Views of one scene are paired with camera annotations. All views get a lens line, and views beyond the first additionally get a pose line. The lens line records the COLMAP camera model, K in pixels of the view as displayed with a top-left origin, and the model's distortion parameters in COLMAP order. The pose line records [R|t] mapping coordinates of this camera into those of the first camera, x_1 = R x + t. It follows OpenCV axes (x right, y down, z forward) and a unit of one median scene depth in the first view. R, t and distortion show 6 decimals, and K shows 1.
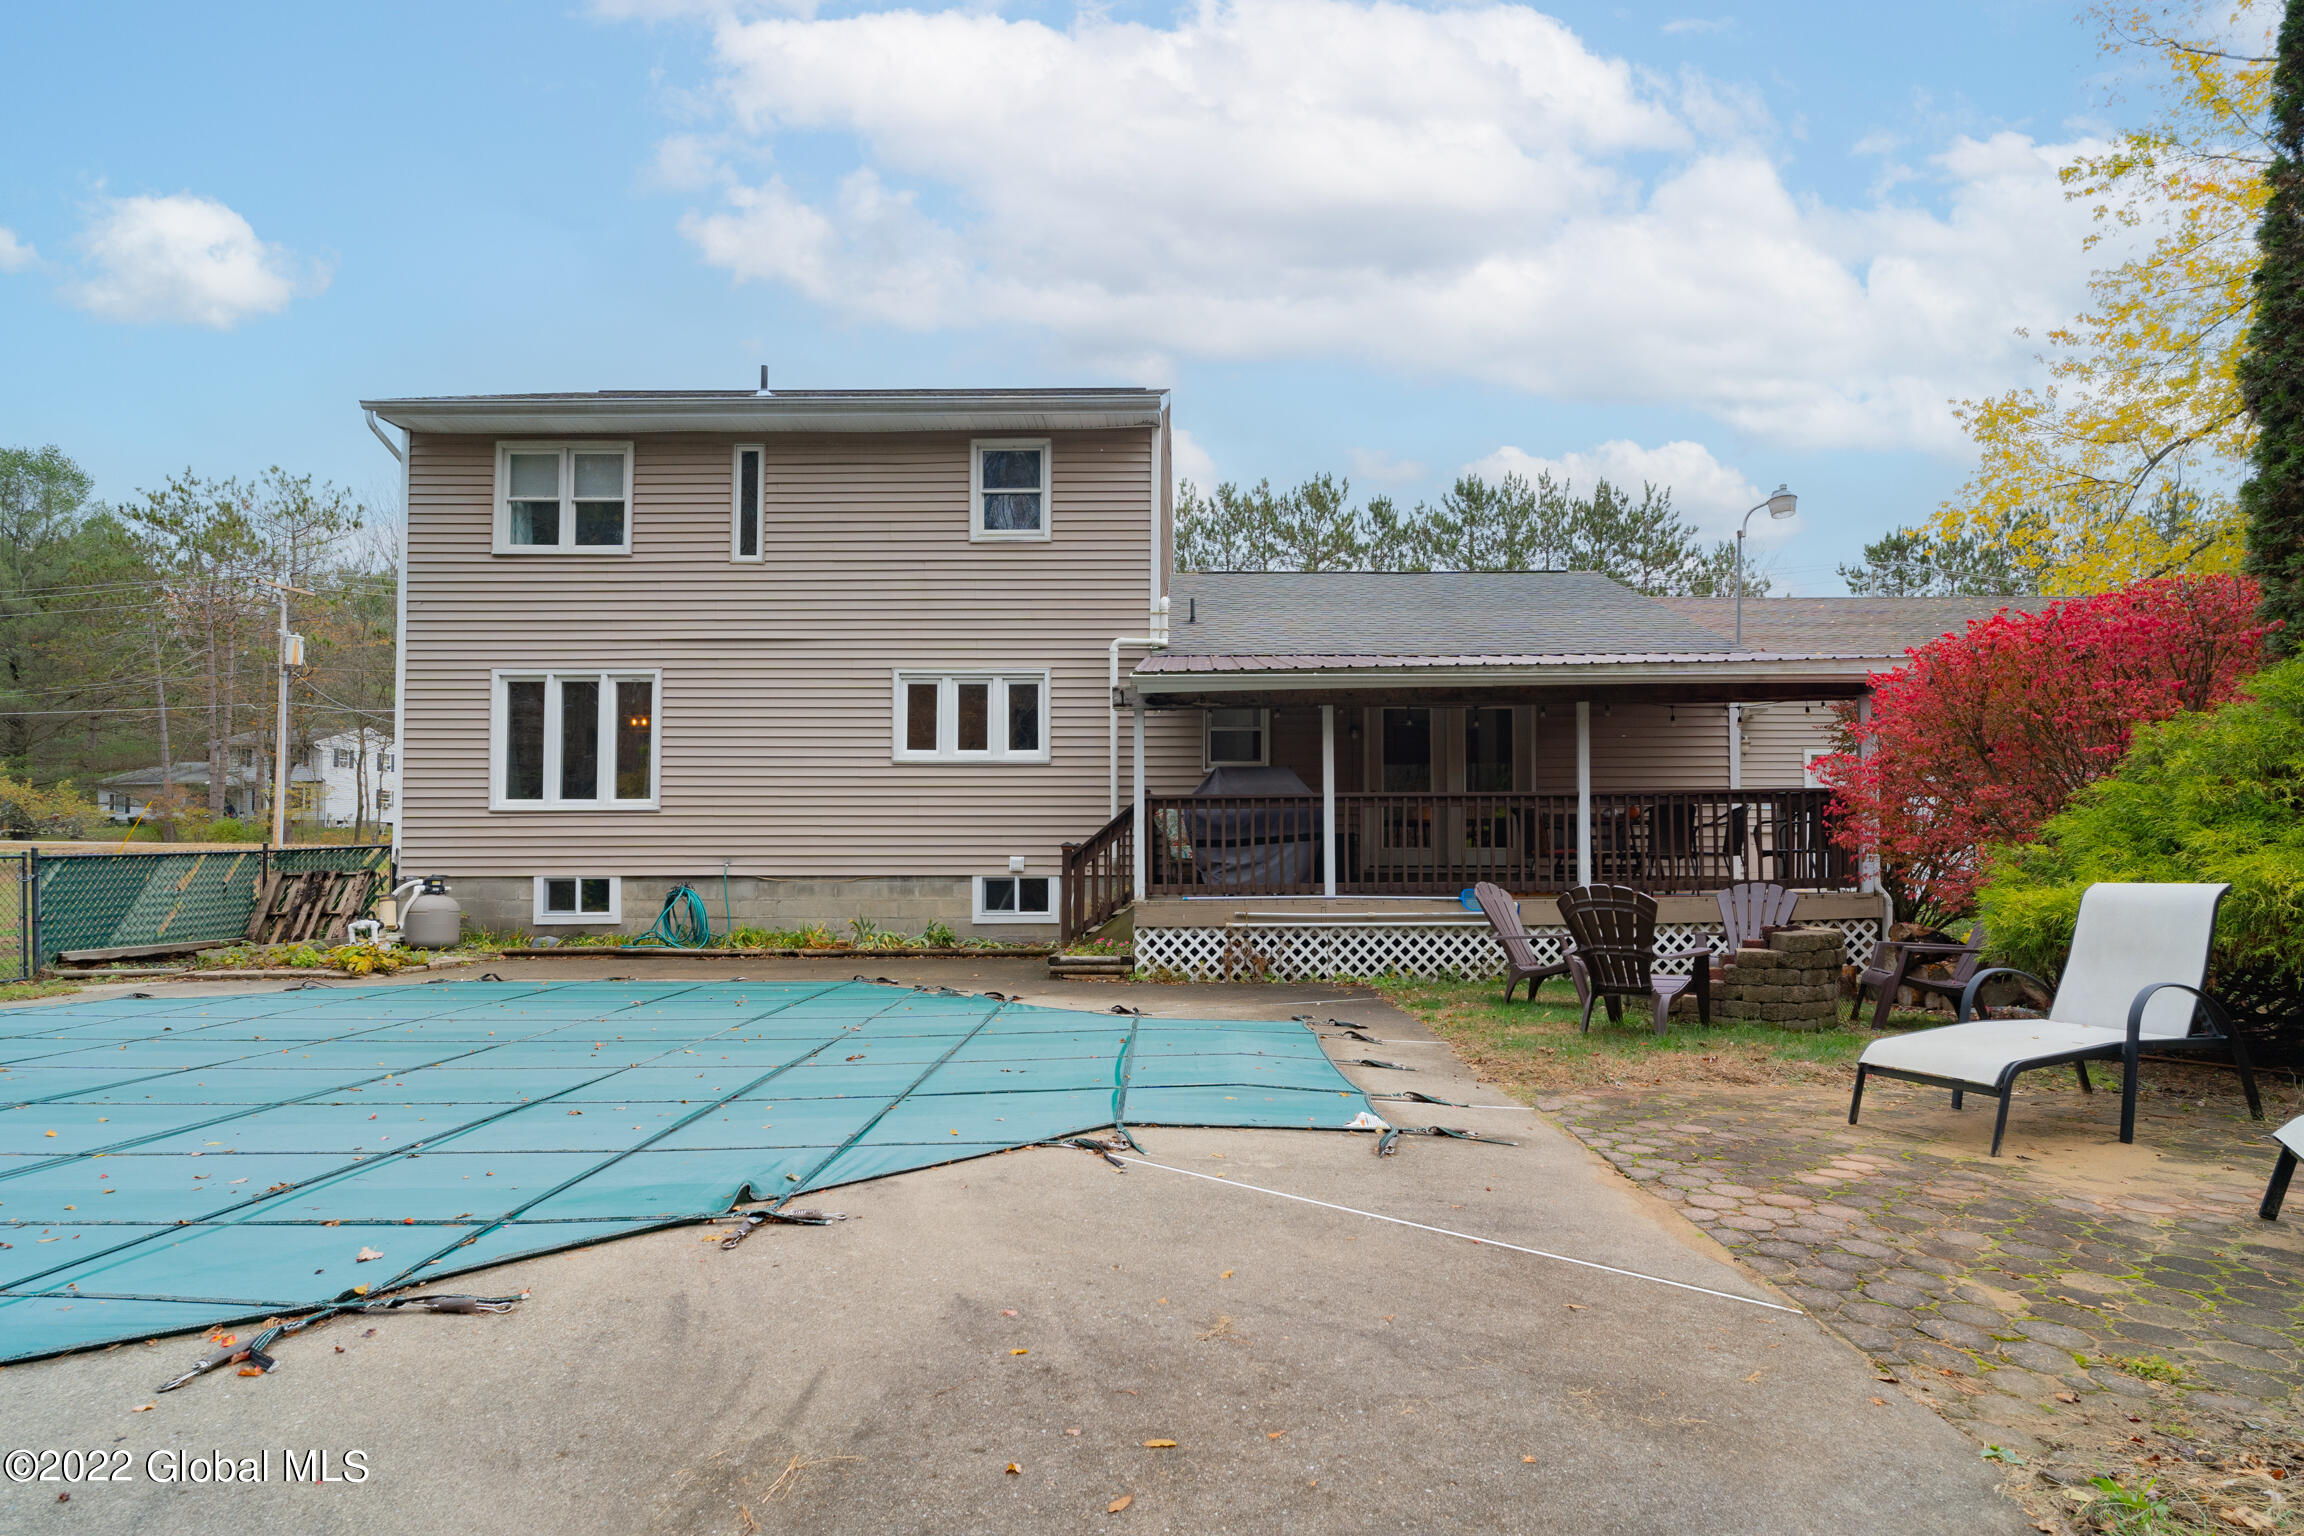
lens RADIAL K [[1221.3, 0, 1162.7], [0, 1221.3, 820.7], [0, 0, 1]] dist [-0.003795, -0.001150]
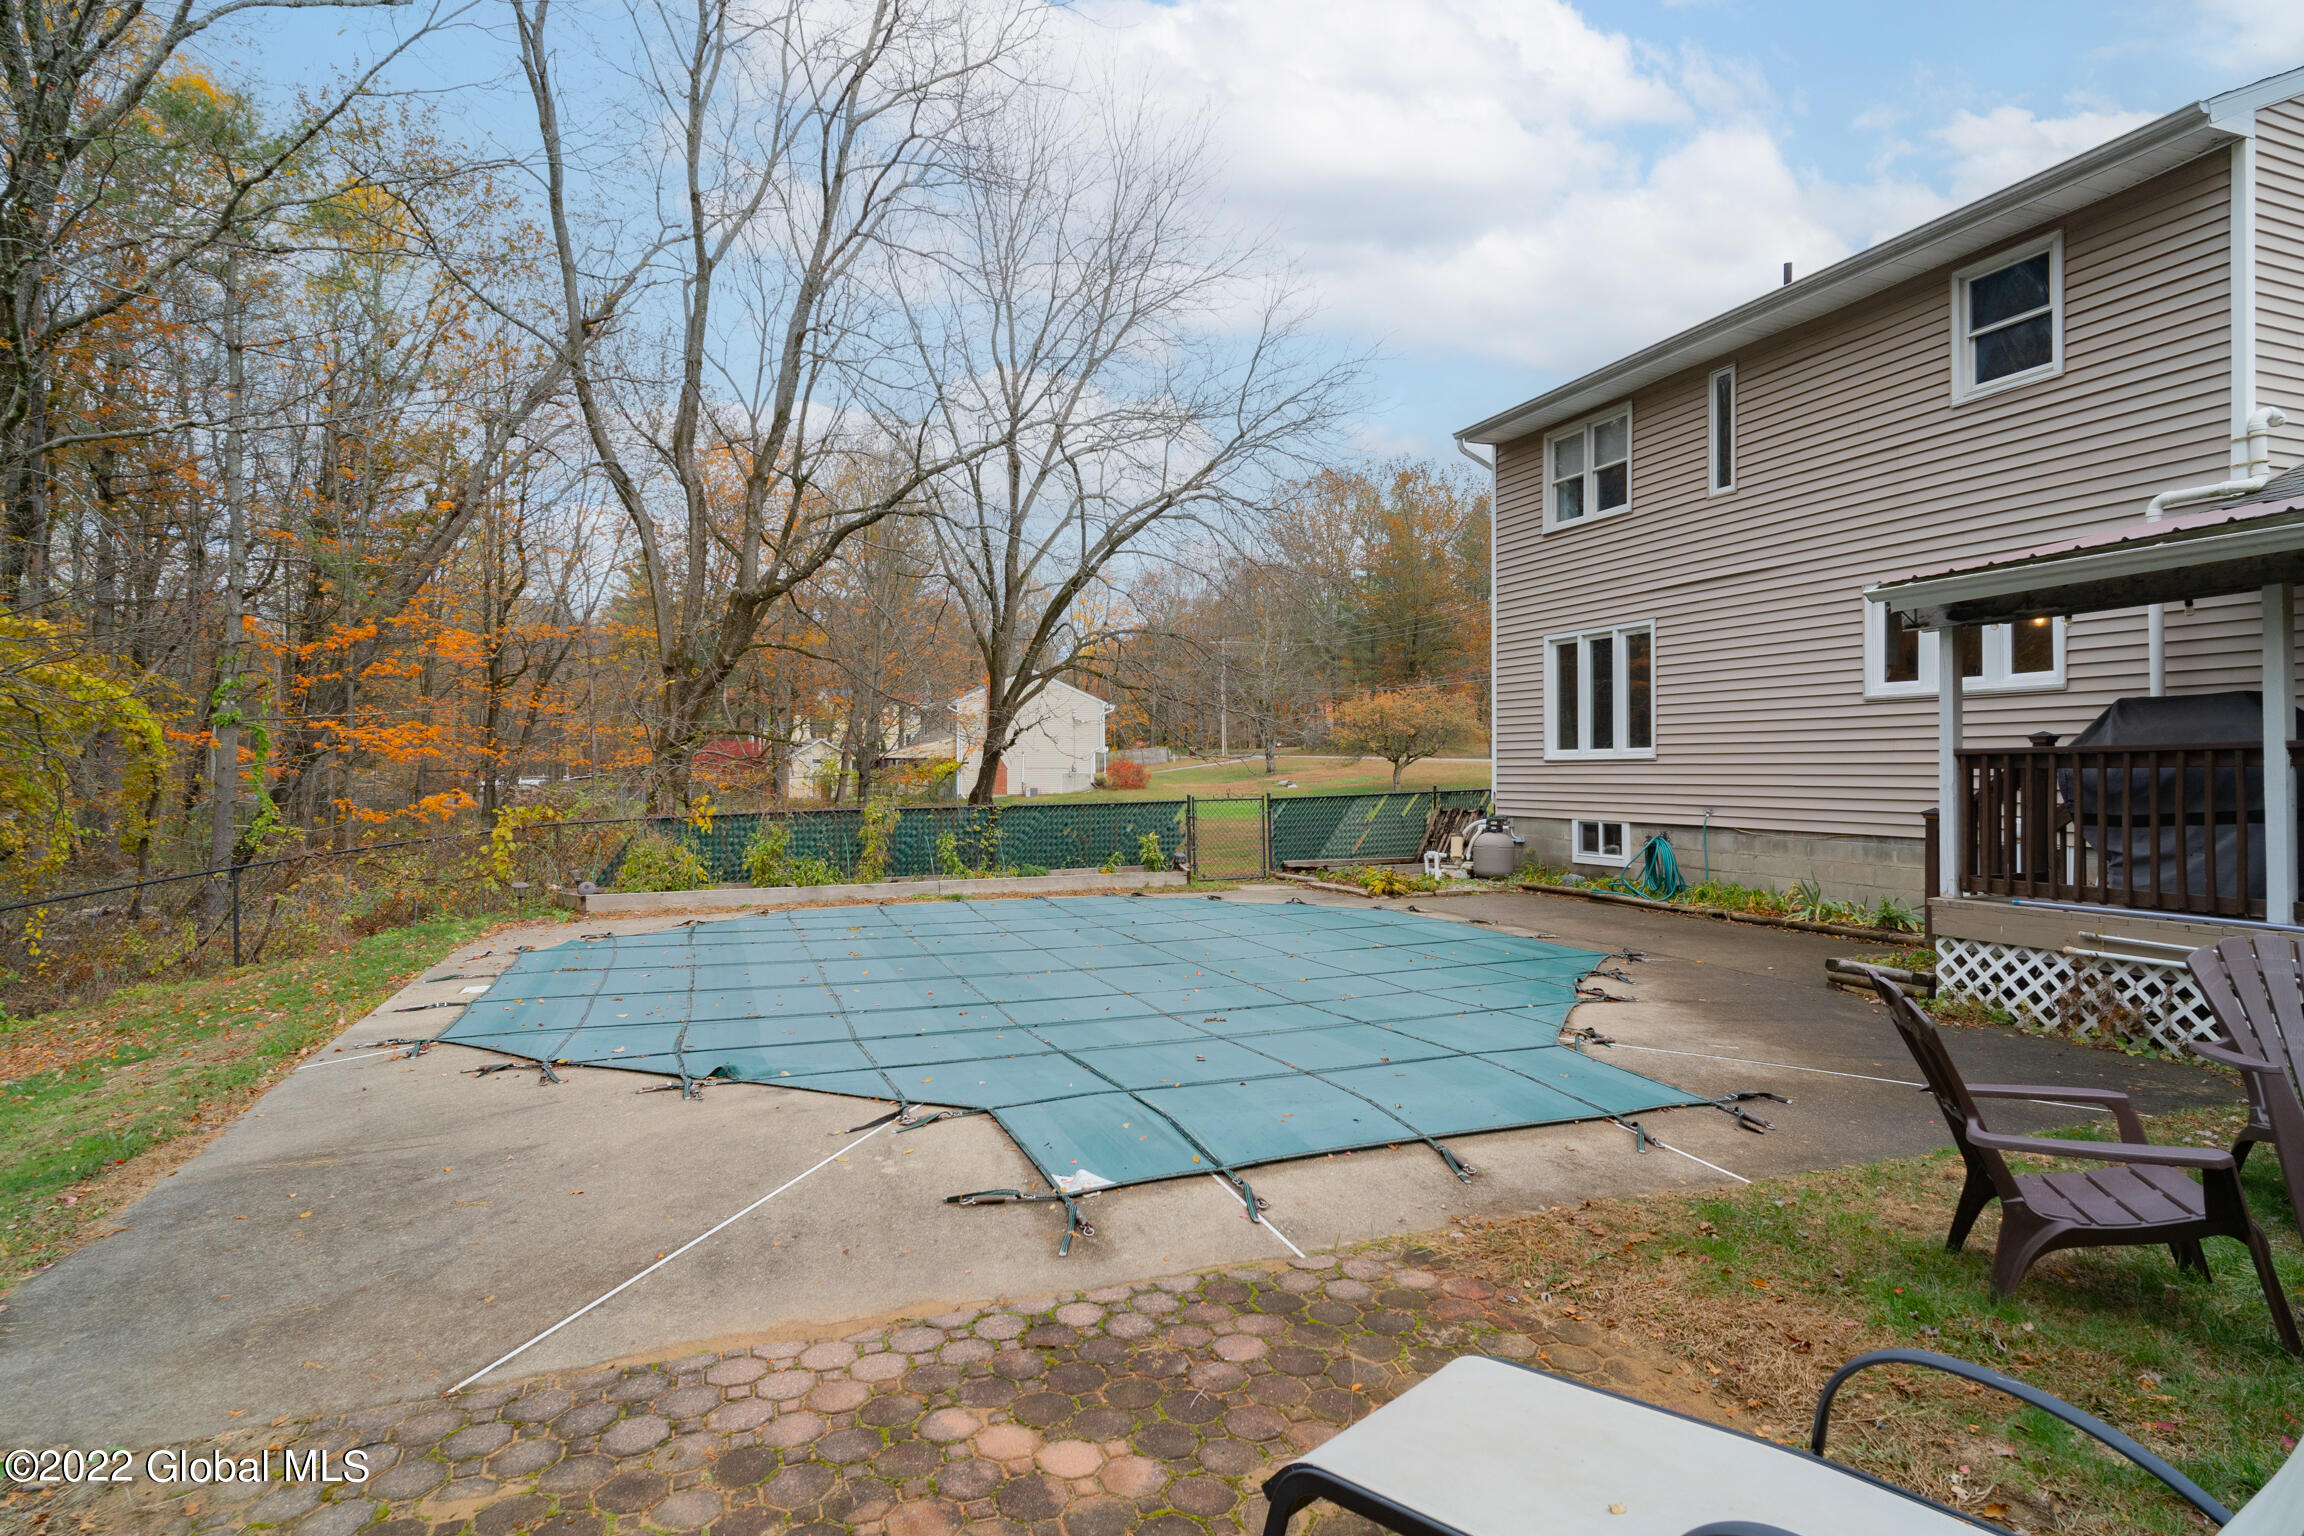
lens RADIAL K [[1188.4, 0, 1152.0], [0, 1188.4, 768.0], [0, 0, 1]] dist [-0.004961, 0.001642]
pose [[0.373185, -0.001699, -0.927755, 0.348688], [0.032917, 0.999393, 0.011410, -0.026136], [0.927173, -0.034797, 0.373015, 0.245426]]
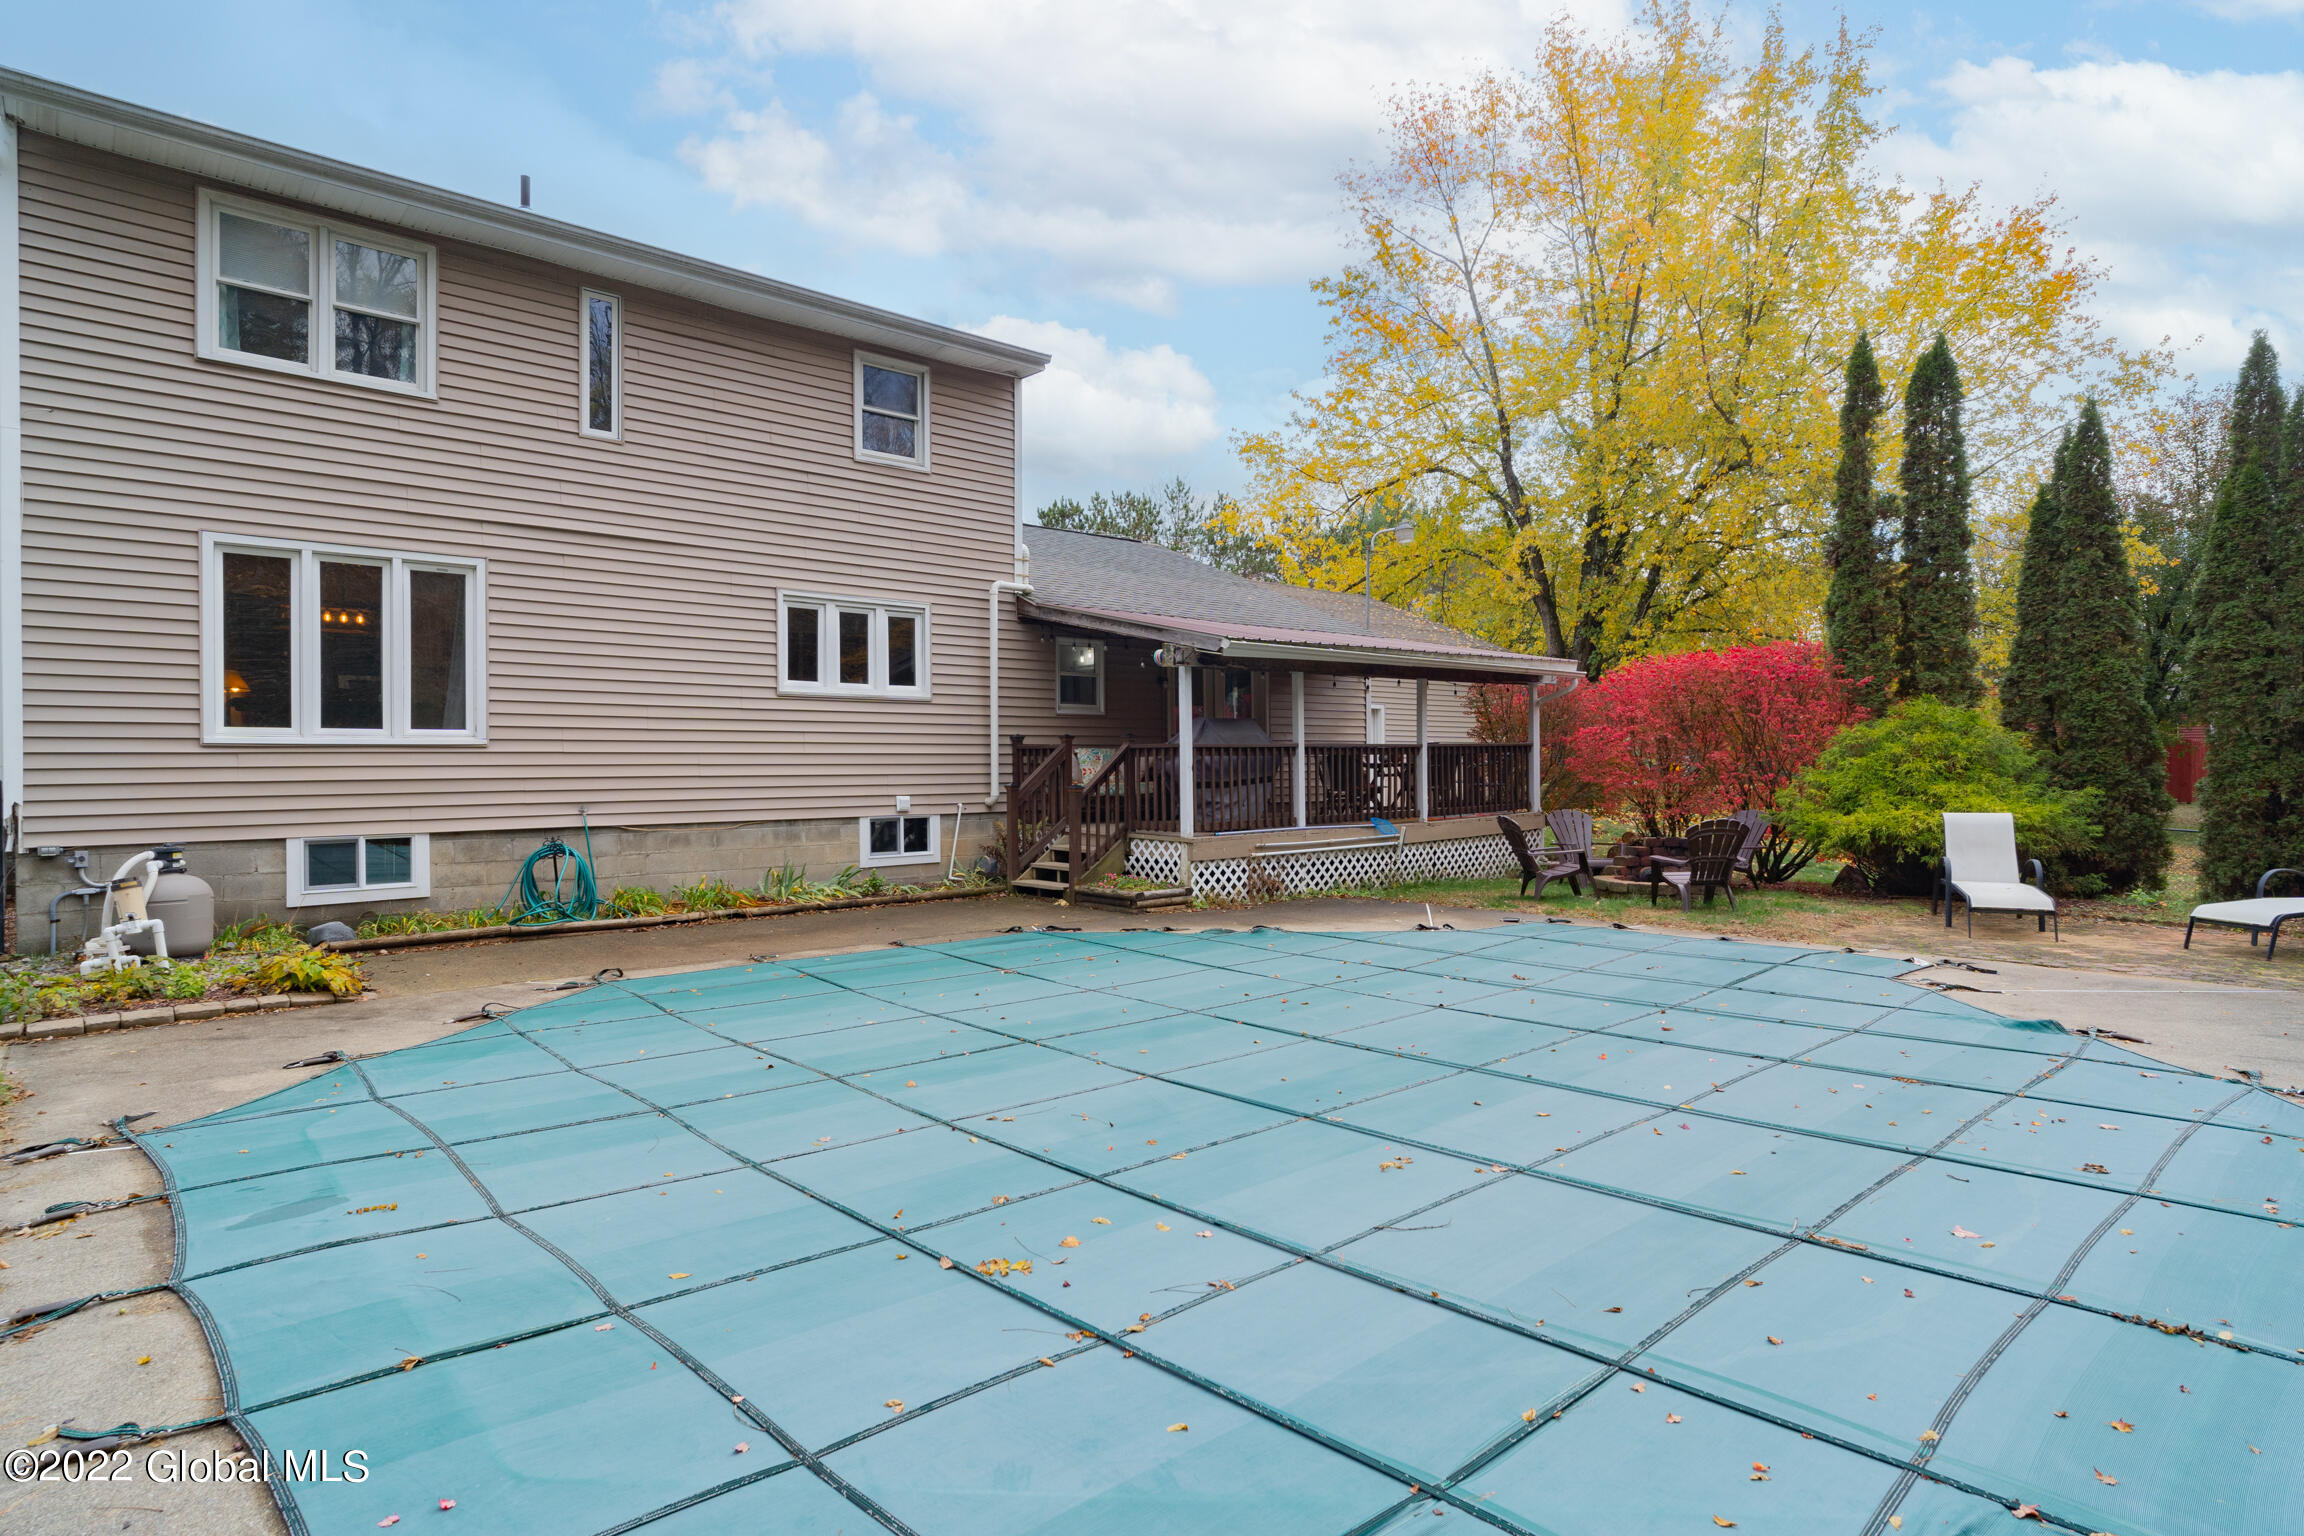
lens RADIAL K [[1224.5, 0, 1152.0], [0, 1224.5, 768.0], [0, 0, 1]] dist [-0.011109, 0.000808]
pose [[0.730376, -0.005237, 0.683025, -0.634563], [-0.017651, 0.999492, 0.026538, -0.022058], [-0.682817, -0.031439, 0.729912, 0.155929]]
